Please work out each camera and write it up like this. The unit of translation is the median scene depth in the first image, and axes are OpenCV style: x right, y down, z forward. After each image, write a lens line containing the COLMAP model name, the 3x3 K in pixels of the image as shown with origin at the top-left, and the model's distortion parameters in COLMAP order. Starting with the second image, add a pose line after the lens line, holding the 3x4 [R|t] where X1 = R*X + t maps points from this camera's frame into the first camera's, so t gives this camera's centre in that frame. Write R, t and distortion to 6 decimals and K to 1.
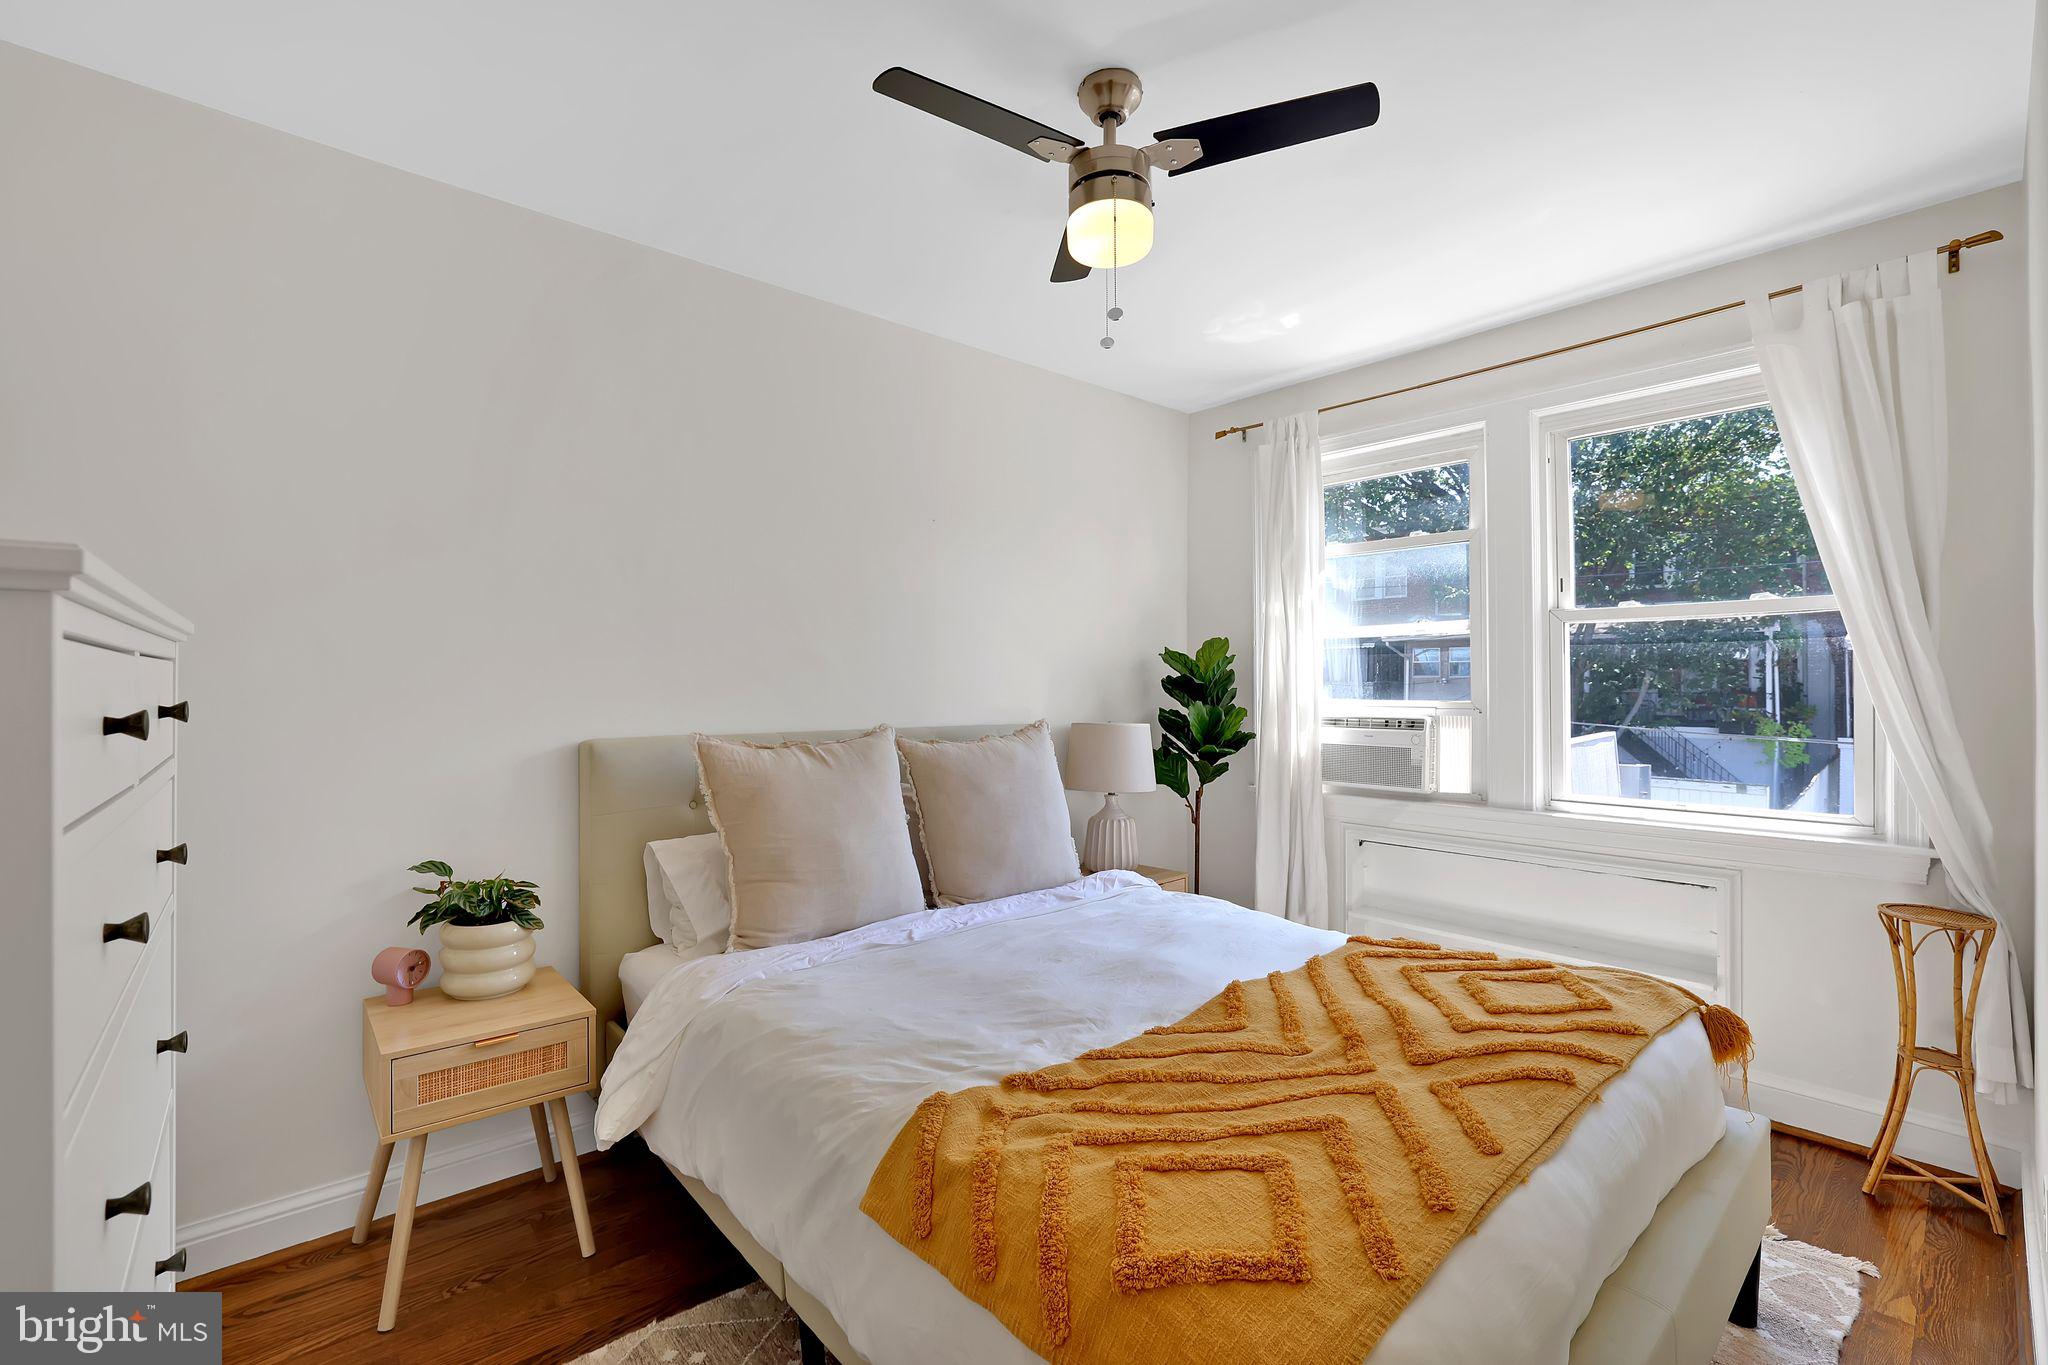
lens RADIAL K [[886.5, 0, 1016.1], [0, 886.5, 675.7], [0, 0, 1]] dist [-0.048890, 0.016848]
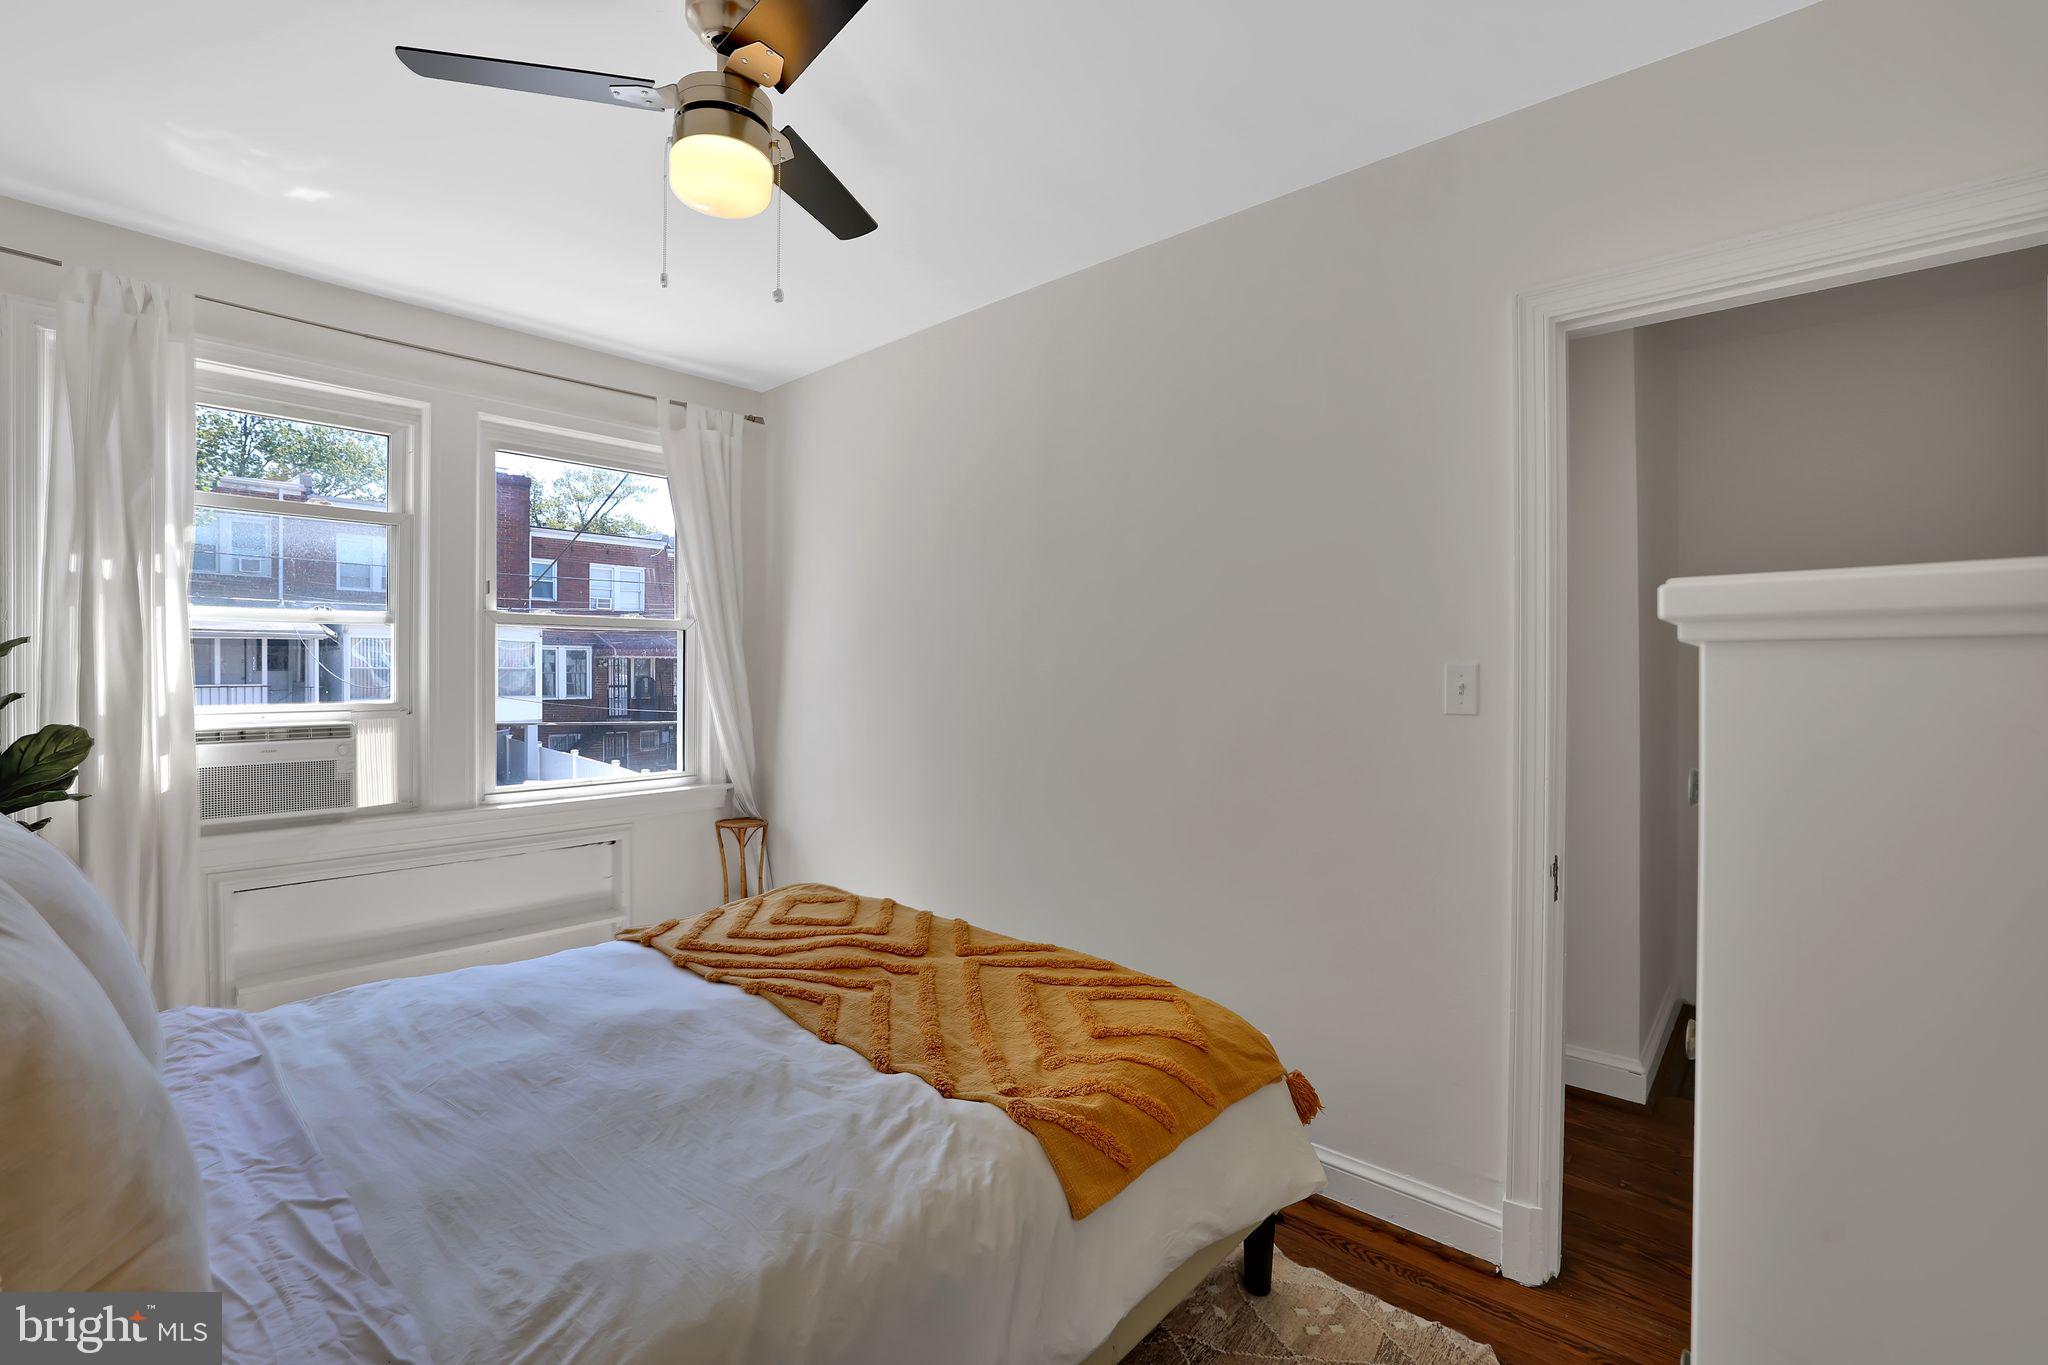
lens RADIAL K [[886.5, 0, 1016.1], [0, 886.5, 675.7], [0, 0, 1]] dist [-0.048890, 0.016848]
pose [[-0.118145, -0.005275, 0.992982, -0.538913], [-0.013047, 0.999908, 0.003760, -0.011460], [-0.992911, -0.012511, -0.118202, 0.551109]]
